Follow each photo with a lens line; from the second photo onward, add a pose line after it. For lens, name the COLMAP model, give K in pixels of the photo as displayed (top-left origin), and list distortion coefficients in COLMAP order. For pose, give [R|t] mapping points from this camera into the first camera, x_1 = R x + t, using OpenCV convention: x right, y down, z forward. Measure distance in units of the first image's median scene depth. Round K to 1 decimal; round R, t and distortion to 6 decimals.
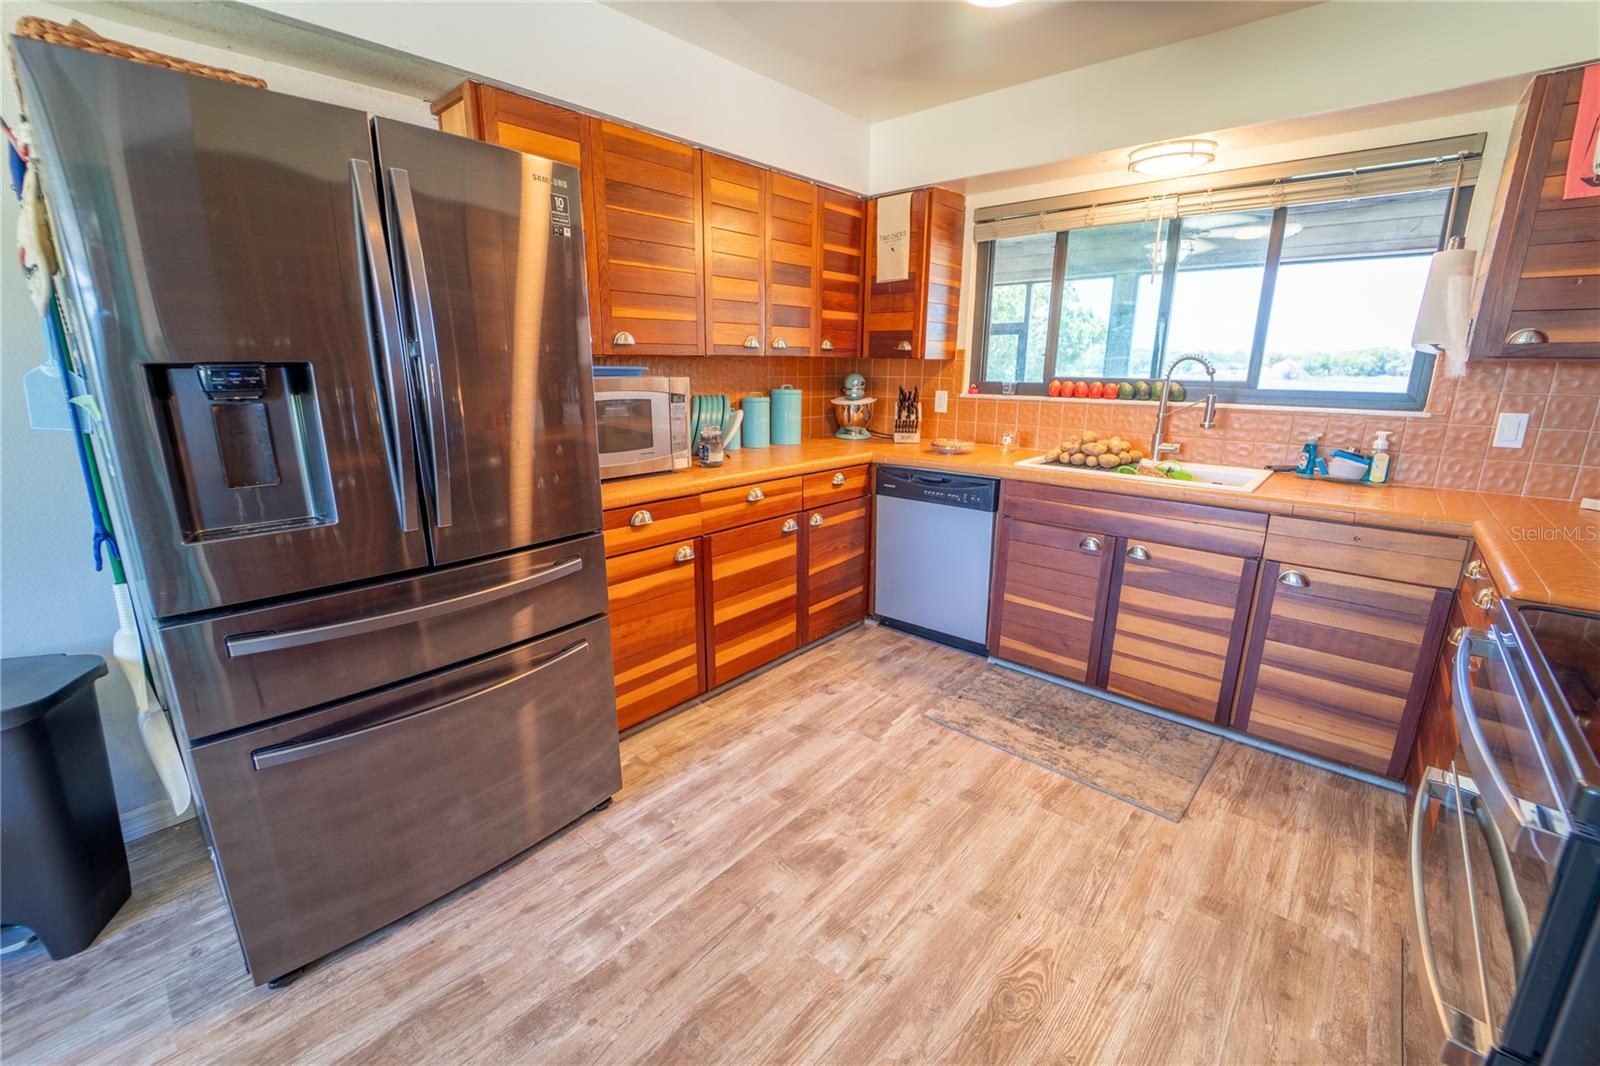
lens RADIAL K [[649.9, 0, 799.6], [0, 649.9, 530.0], [0, 0, 1]] dist [-0.019550, -0.002253]
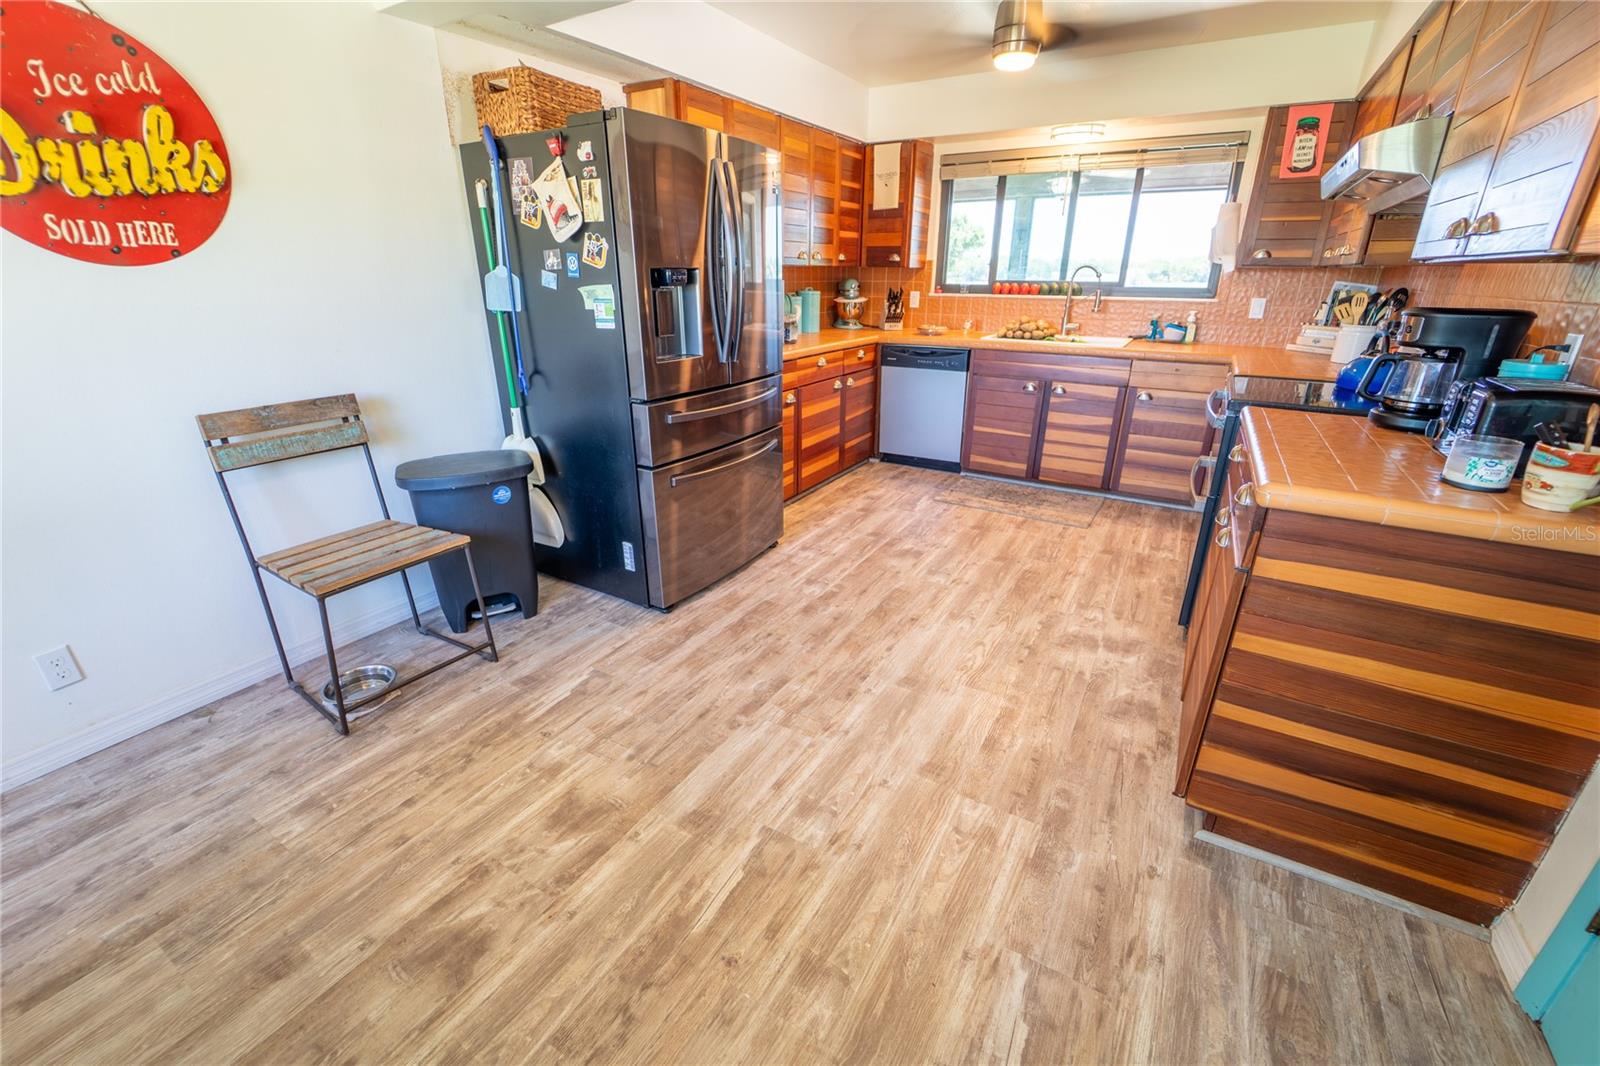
lens RADIAL K [[649.9, 0, 799.6], [0, 649.9, 530.0], [0, 0, 1]] dist [-0.019550, -0.002253]
pose [[0.982699, -0.071094, 0.171022, -0.396067], [0.048795, 0.990150, 0.131231, 0.129056], [-0.178667, -0.120616, 0.976489, -0.490023]]
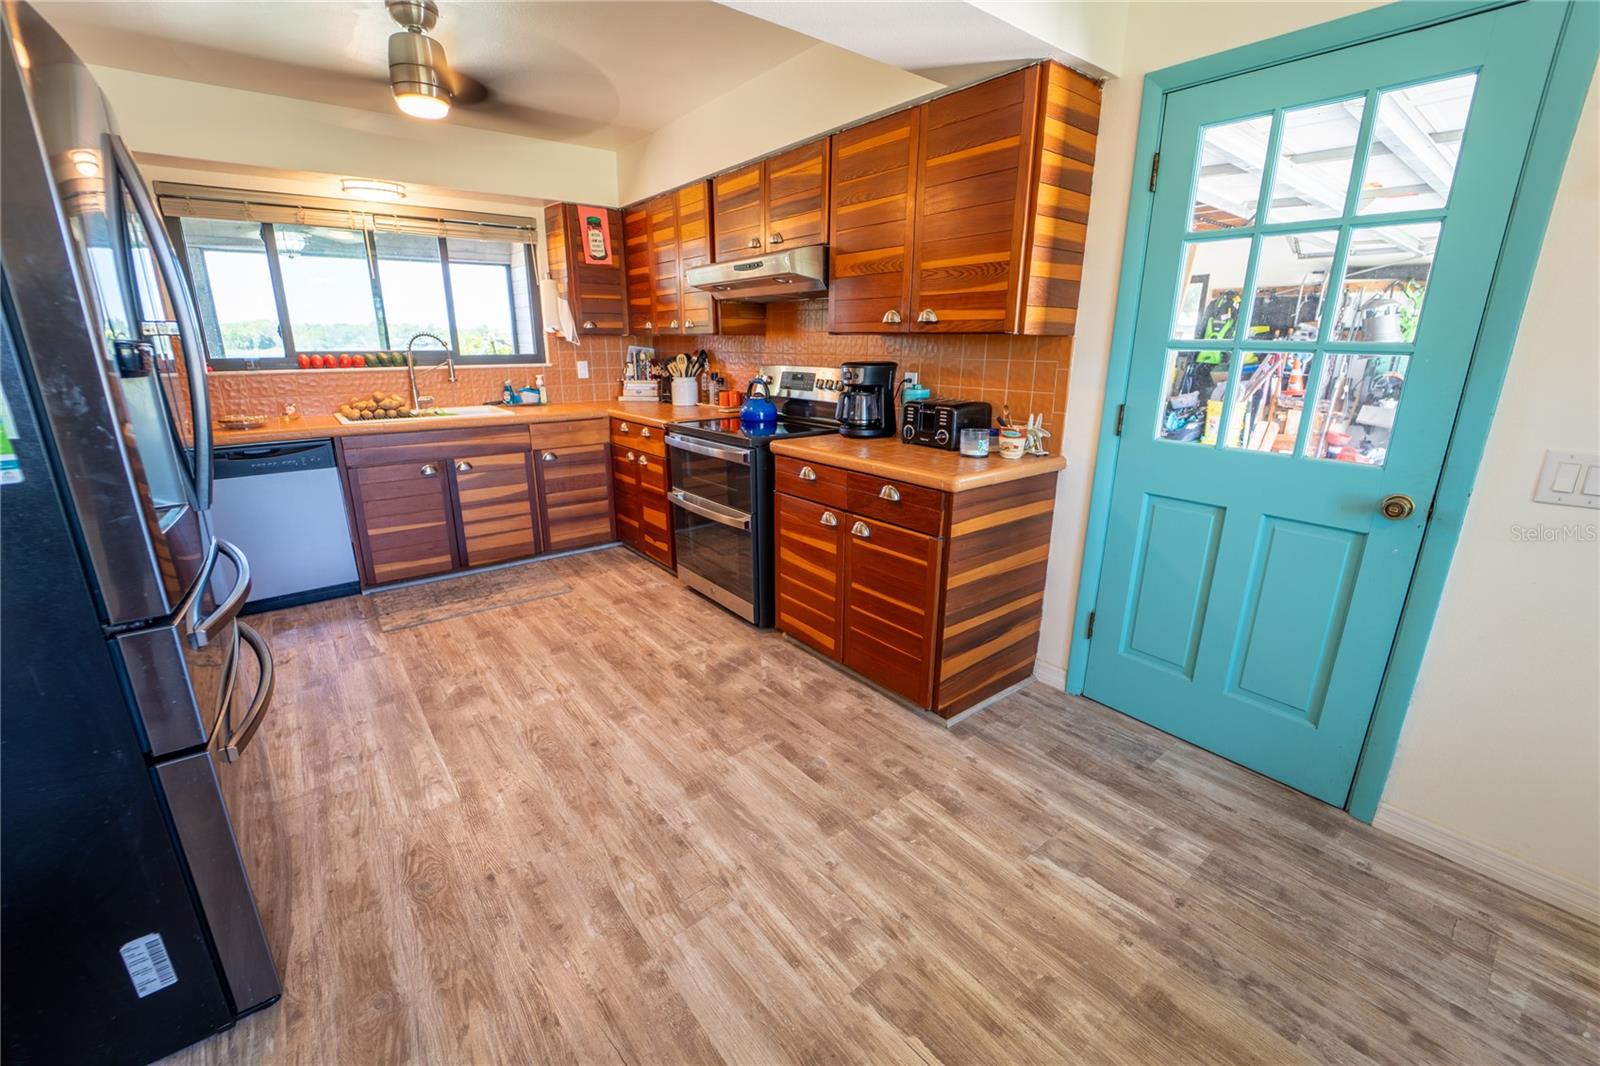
lens RADIAL K [[649.9, 0, 799.6], [0, 649.9, 530.0], [0, 0, 1]] dist [-0.019550, -0.002253]
pose [[0.173927, -0.277085, 0.944973, -0.734094], [0.239885, 0.942613, 0.232241, 0.012011], [-0.955094, 0.186291, 0.230414, -0.056742]]
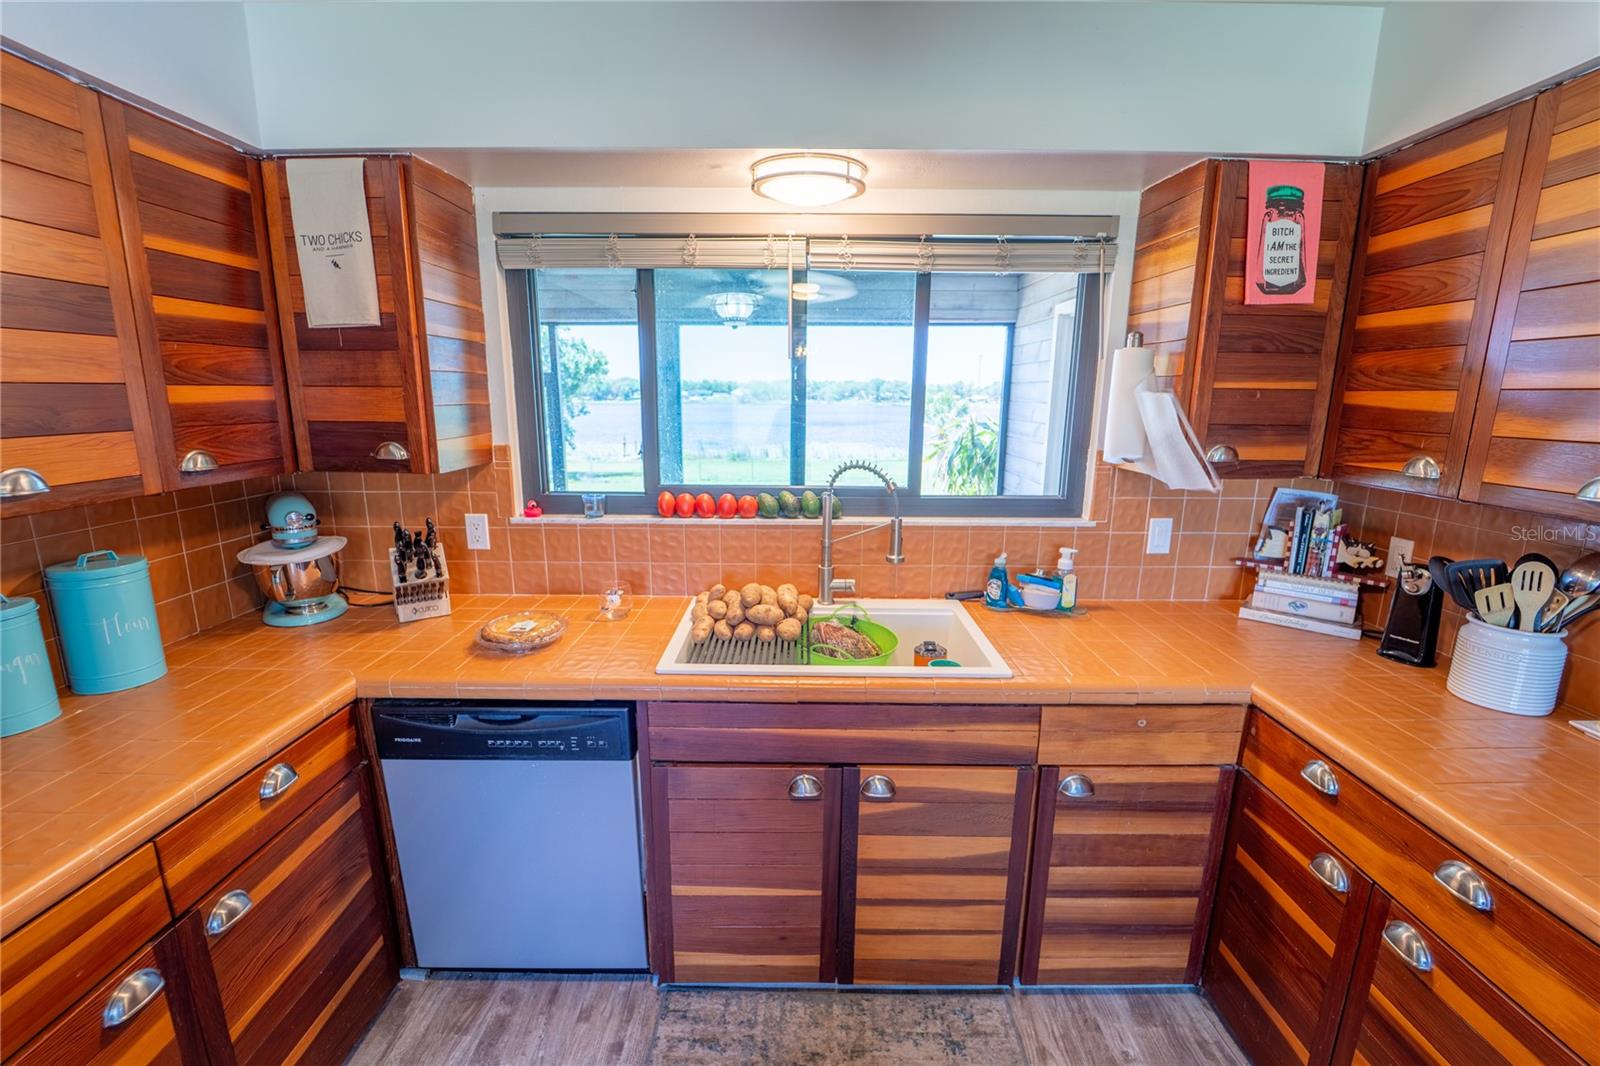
lens RADIAL K [[649.9, 0, 799.6], [0, 649.9, 530.0], [0, 0, 1]] dist [-0.019550, -0.002253]
pose [[0.749592, -0.133960, 0.648203, 0.077382], [0.160166, 0.986912, 0.018741, -0.220842], [-0.642230, 0.089772, 0.761237, 0.495630]]
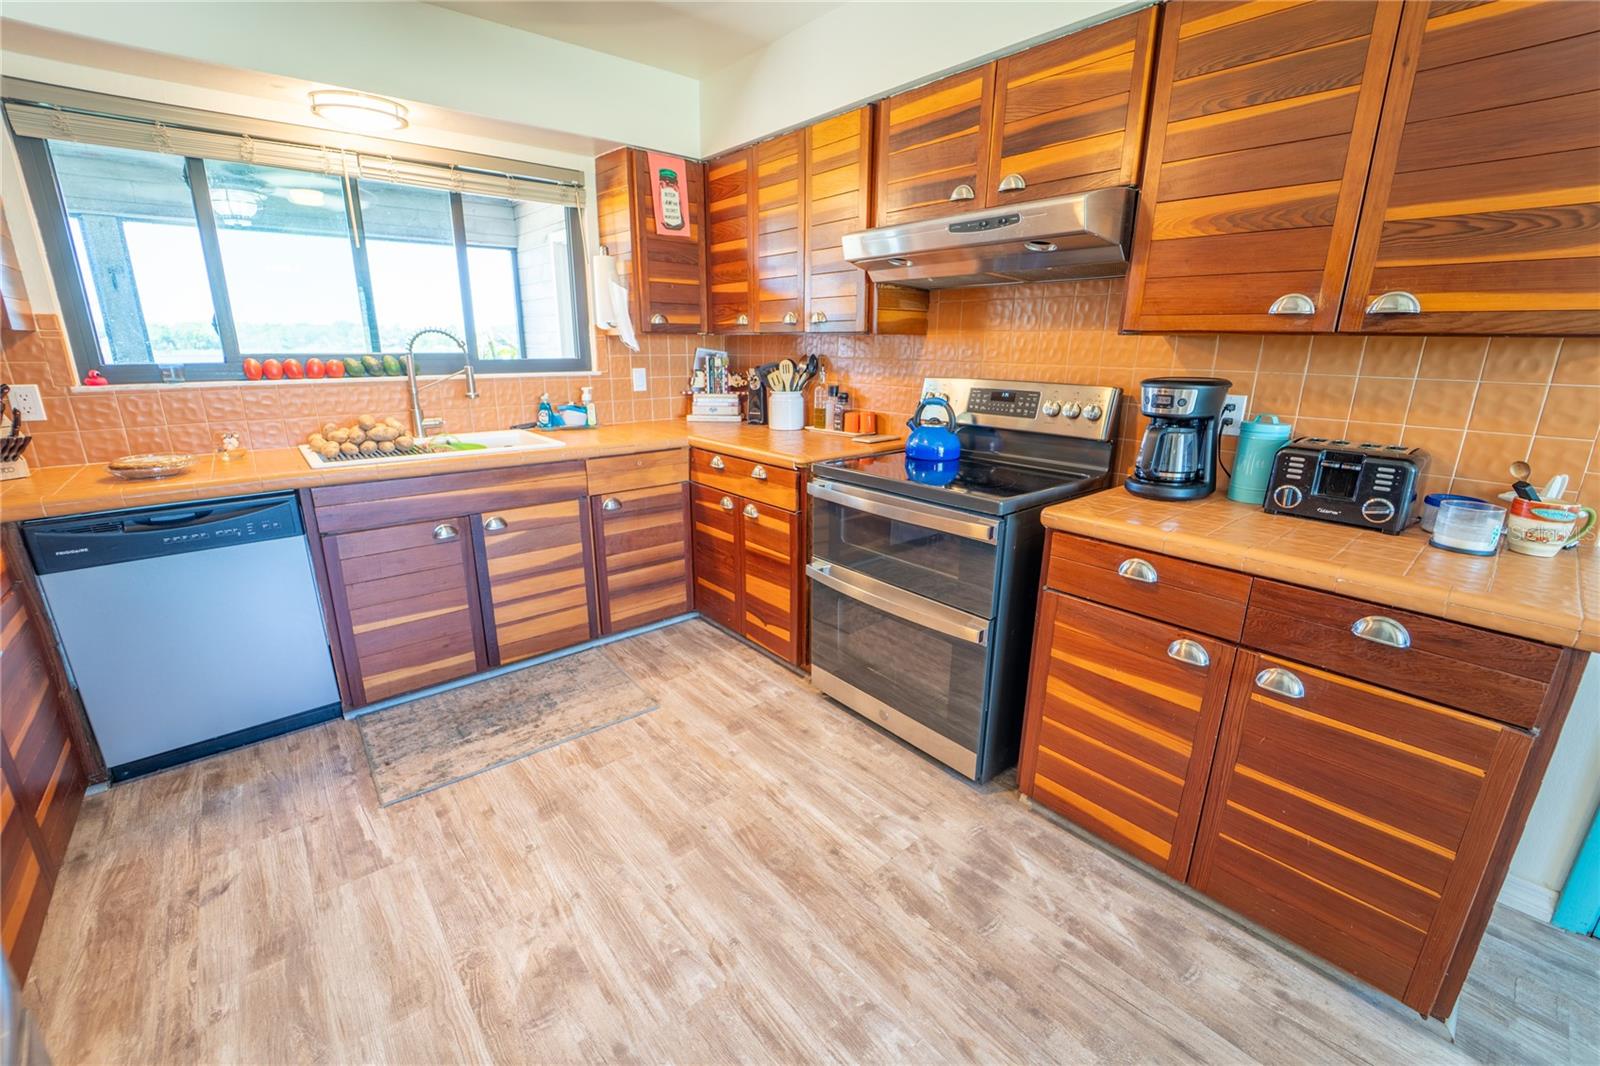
lens RADIAL K [[649.9, 0, 799.6], [0, 649.9, 530.0], [0, 0, 1]] dist [-0.019550, -0.002253]
pose [[0.135379, -0.275027, 0.951858, -0.355484], [0.236353, 0.941931, 0.238543, -0.078954], [-0.962190, 0.192680, 0.192521, 0.314904]]
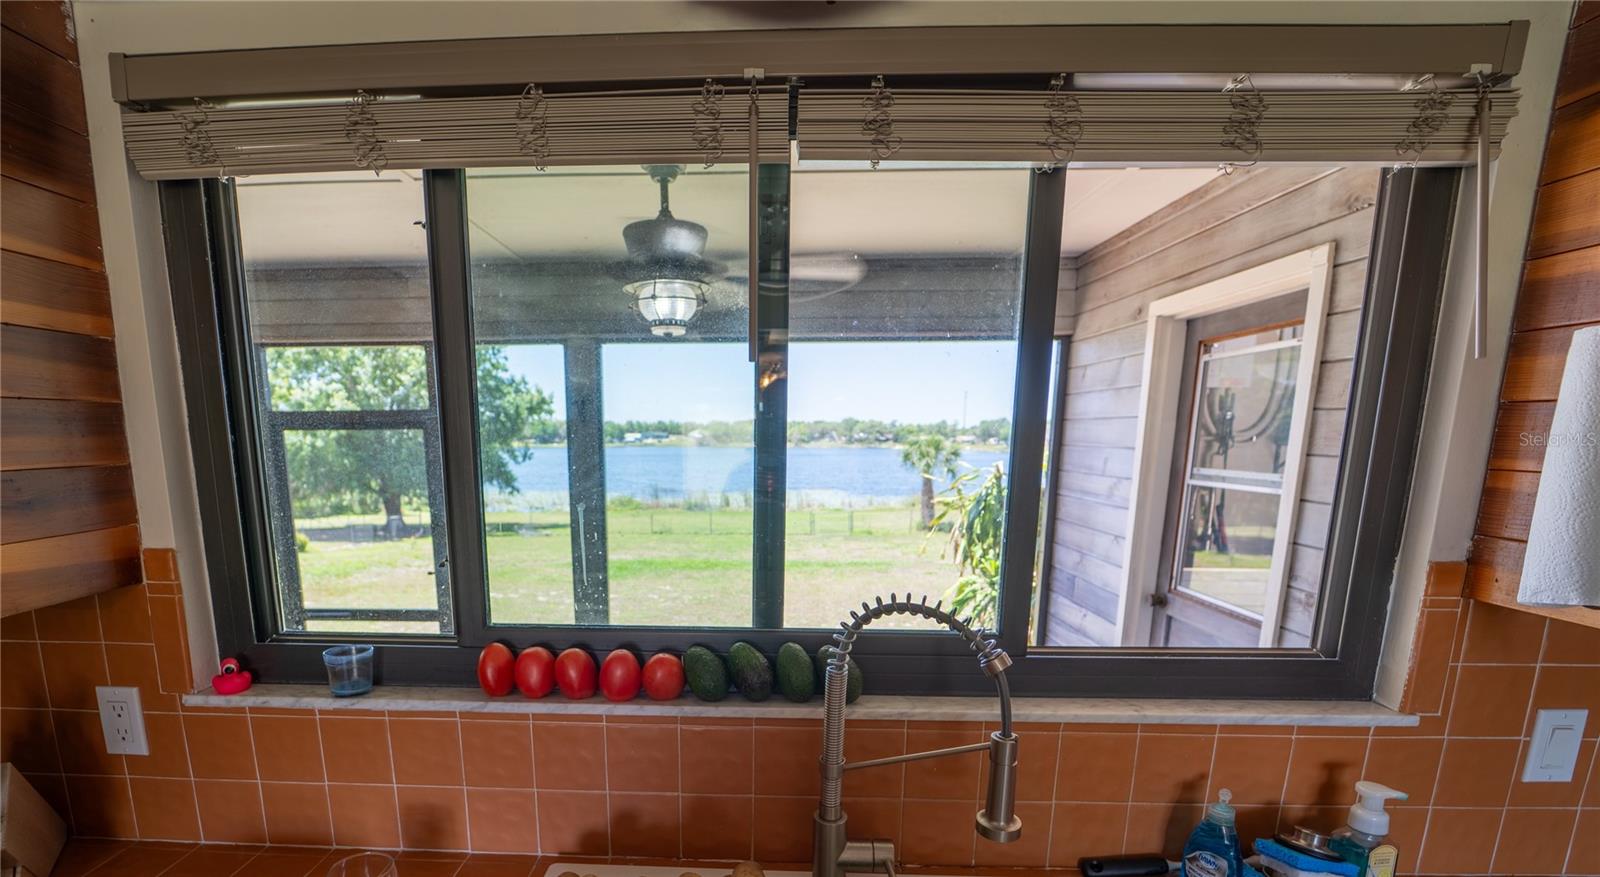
lens RADIAL K [[718.3, 0, 734.1], [0, 718.3, 572.8], [0, 0, 1]] dist [-0.018027, 0.000115]
pose [[0.776149, -0.120522, 0.618924, 0.328067], [0.157615, 0.987486, -0.005363, -0.295077], [-0.610532, 0.101715, 0.785433, 0.777692]]
